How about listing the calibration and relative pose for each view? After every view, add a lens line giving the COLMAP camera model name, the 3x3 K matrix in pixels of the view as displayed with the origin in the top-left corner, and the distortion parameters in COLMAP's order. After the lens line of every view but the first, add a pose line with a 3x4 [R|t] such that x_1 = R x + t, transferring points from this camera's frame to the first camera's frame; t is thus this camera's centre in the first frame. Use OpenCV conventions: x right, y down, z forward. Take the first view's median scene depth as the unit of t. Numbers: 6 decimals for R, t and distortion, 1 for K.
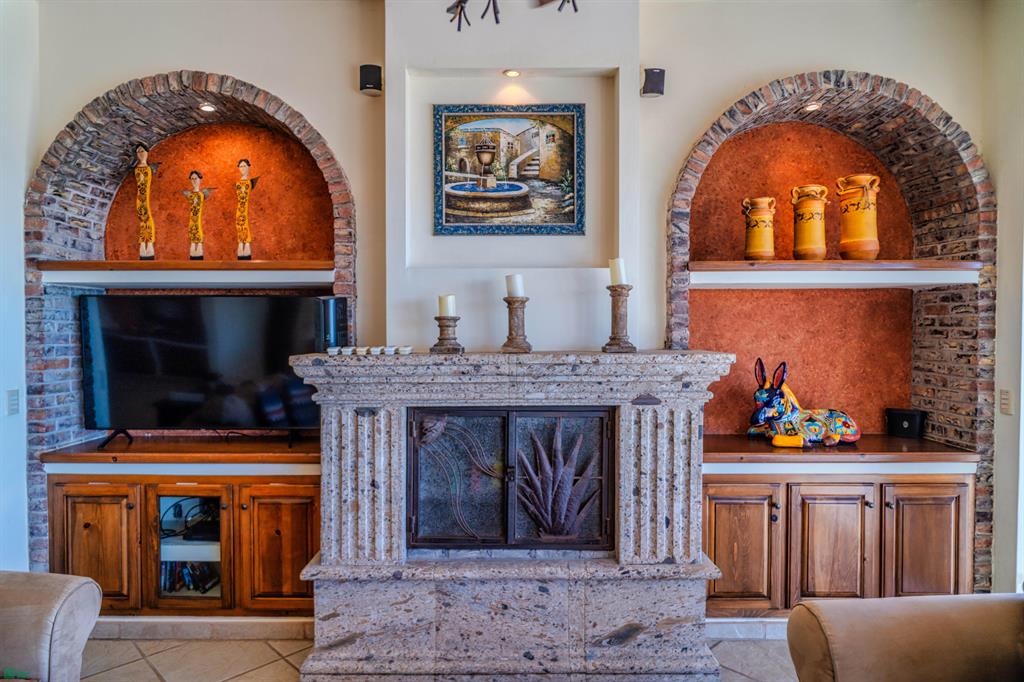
lens RADIAL K [[606.4, 0, 509.6], [0, 606.4, 336.2], [0, 0, 1]] dist [-0.001364, 0.000556]
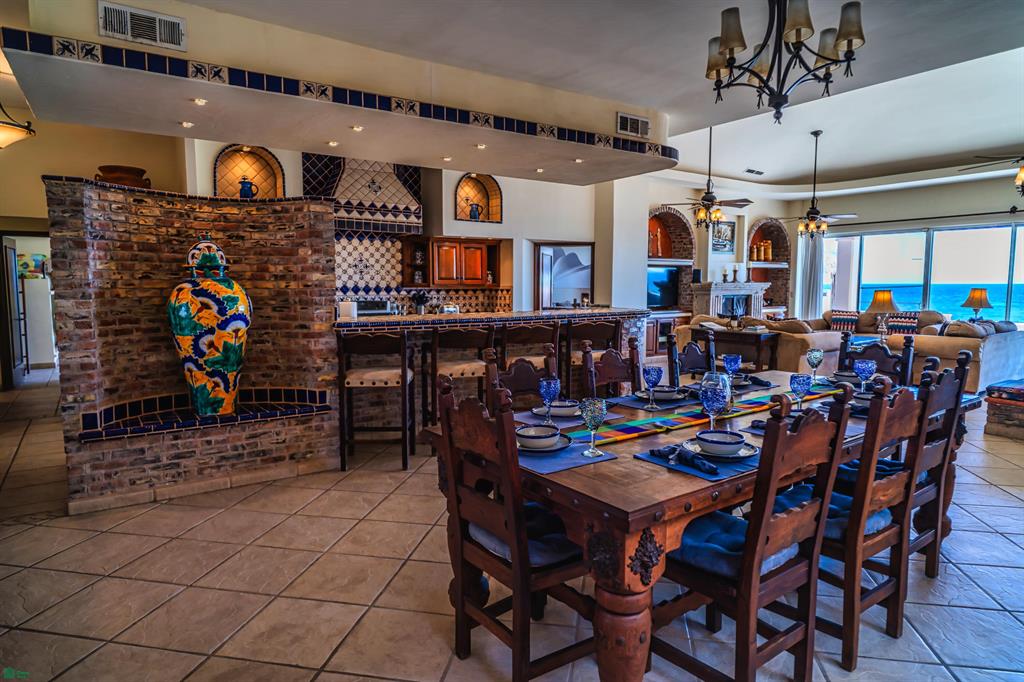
lens RADIAL K [[606.4, 0, 513.8], [0, 606.4, 337.7], [0, 0, 1]] dist [-0.001364, 0.000556]
pose [[0.820687, -0.052132, 0.568995, -3.429274], [0.012209, 0.997202, 0.073756, 0.072742], [-0.571248, -0.053584, 0.819027, -1.517386]]
